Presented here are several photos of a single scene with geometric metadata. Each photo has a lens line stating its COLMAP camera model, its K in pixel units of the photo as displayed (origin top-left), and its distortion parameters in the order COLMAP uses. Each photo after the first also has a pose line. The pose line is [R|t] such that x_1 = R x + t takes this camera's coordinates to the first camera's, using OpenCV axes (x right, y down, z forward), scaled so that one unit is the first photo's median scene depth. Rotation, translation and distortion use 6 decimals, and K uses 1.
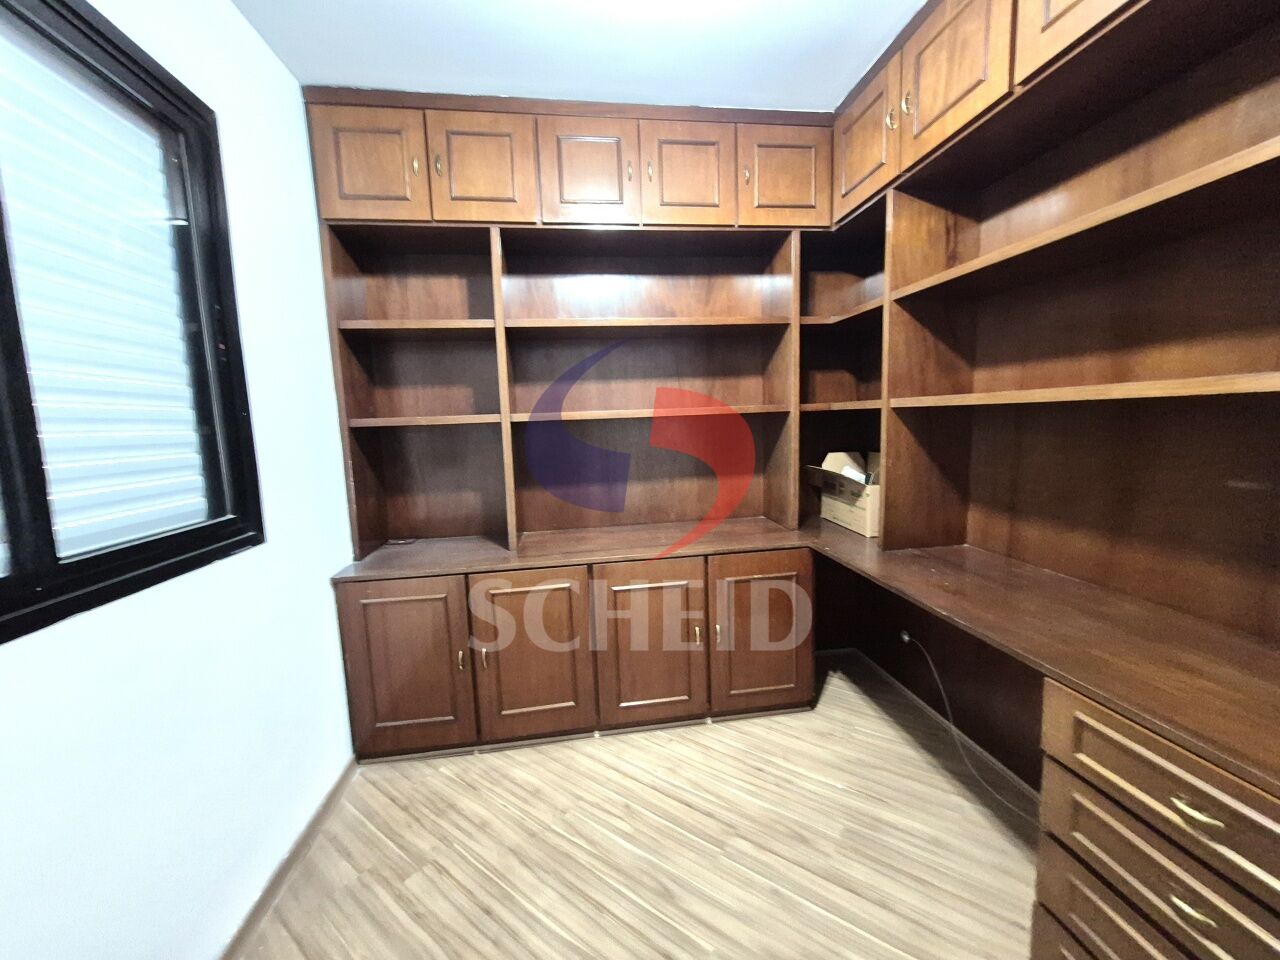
lens RADIAL K [[521.9, 0, 551.7], [0, 521.9, 489.3], [0, 0, 1]] dist [0.002327, -0.000281]
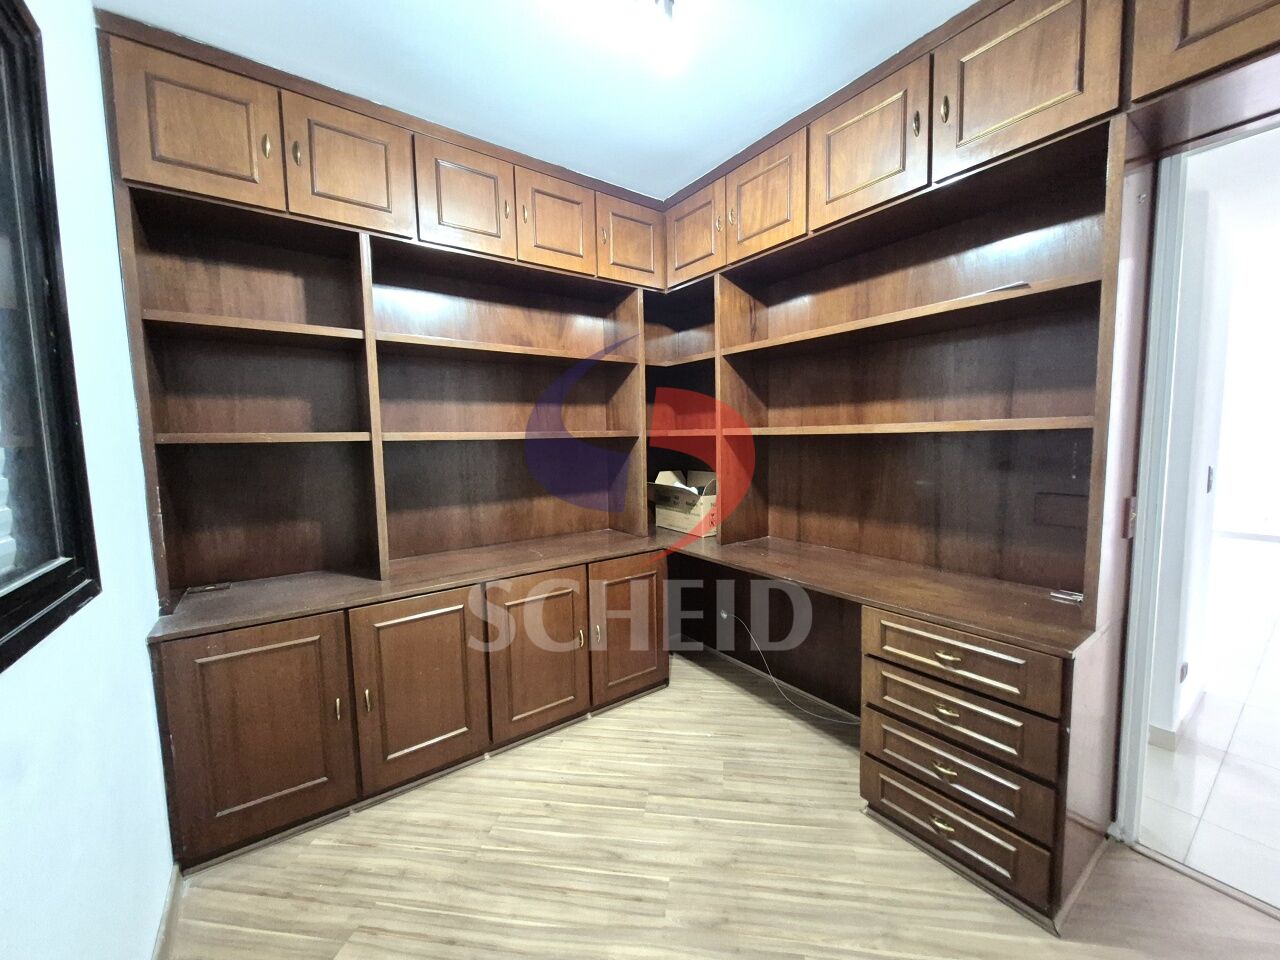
lens RADIAL K [[562.3, 0, 577.7], [0, 562.3, 495.2], [0, 0, 1]] dist [-0.003879, -0.000588]
pose [[0.875739, -0.025807, 0.482095, -0.295464], [0.046269, 0.998460, -0.030601, 0.016865], [-0.480563, 0.049105, 0.875585, -0.047479]]
